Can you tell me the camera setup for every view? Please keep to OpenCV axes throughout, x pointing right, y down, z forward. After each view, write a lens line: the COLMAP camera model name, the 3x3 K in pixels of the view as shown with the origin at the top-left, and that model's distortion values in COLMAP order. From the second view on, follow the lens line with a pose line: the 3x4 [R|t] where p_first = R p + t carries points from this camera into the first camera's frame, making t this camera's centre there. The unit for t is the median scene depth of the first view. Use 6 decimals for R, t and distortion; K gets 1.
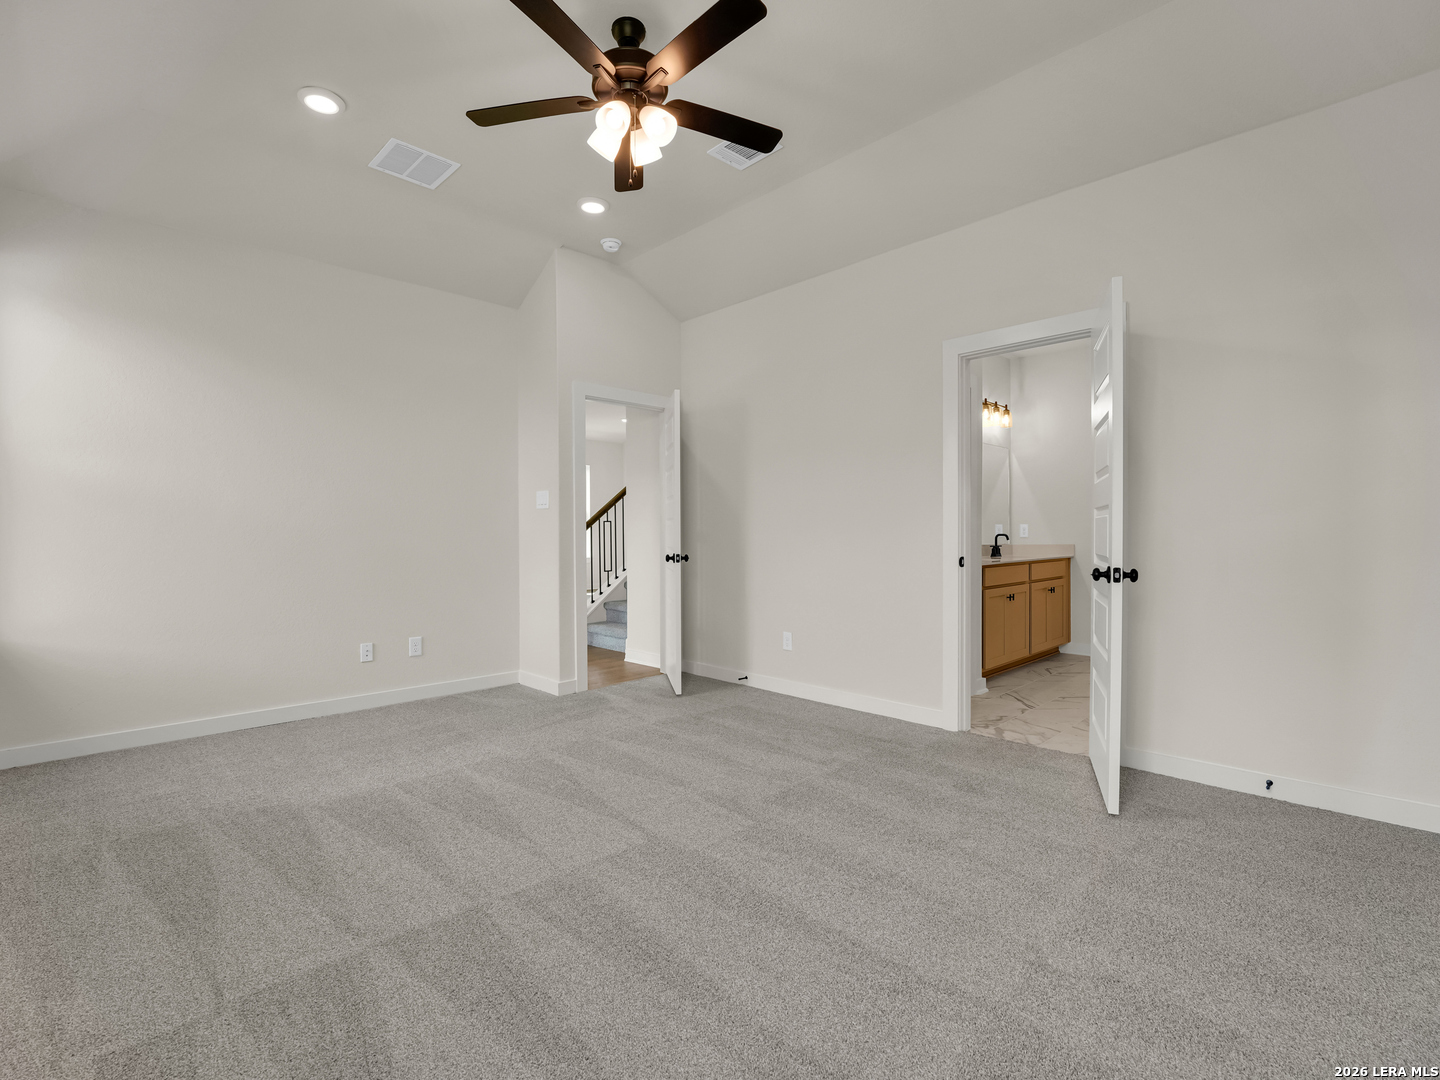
lens RADIAL K [[679.1, 0, 713.4], [0, 679.1, 544.6], [0, 0, 1]] dist [-0.000981, -0.000352]
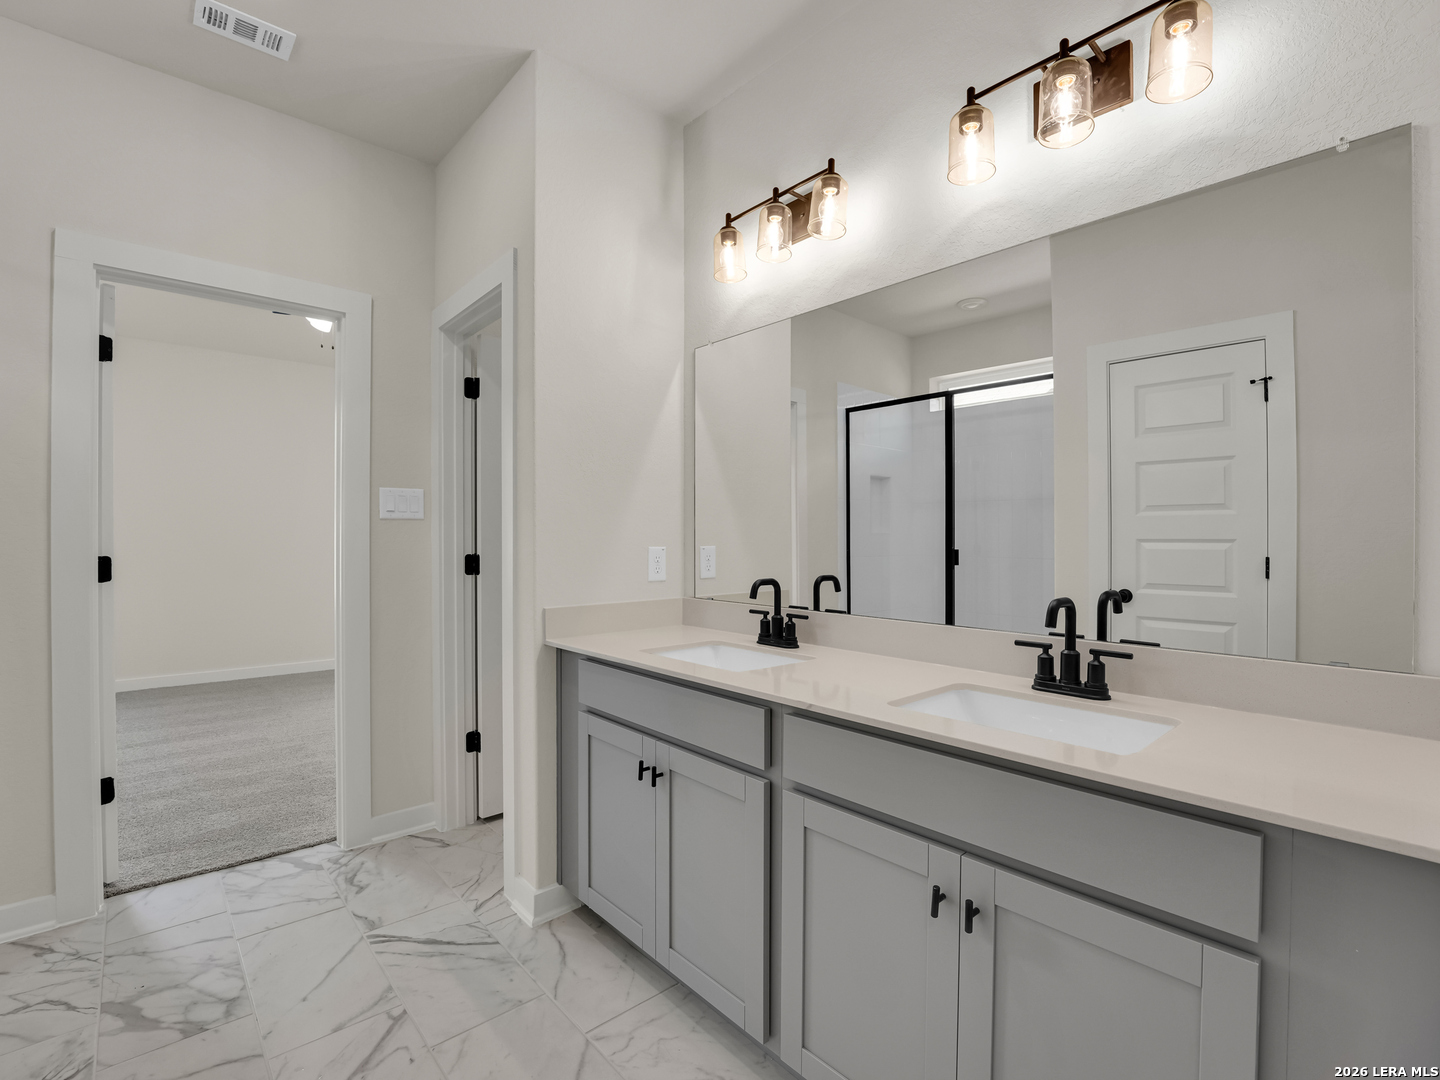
lens RADIAL K [[679.1, 0, 713.4], [0, 679.1, 544.6], [0, 0, 1]] dist [-0.000981, -0.000352]
pose [[-0.078976, -0.003081, -0.996872, 1.026128], [-0.013214, 0.999911, -0.002043, -0.038013], [0.996789, 0.013011, -0.079010, 1.415007]]
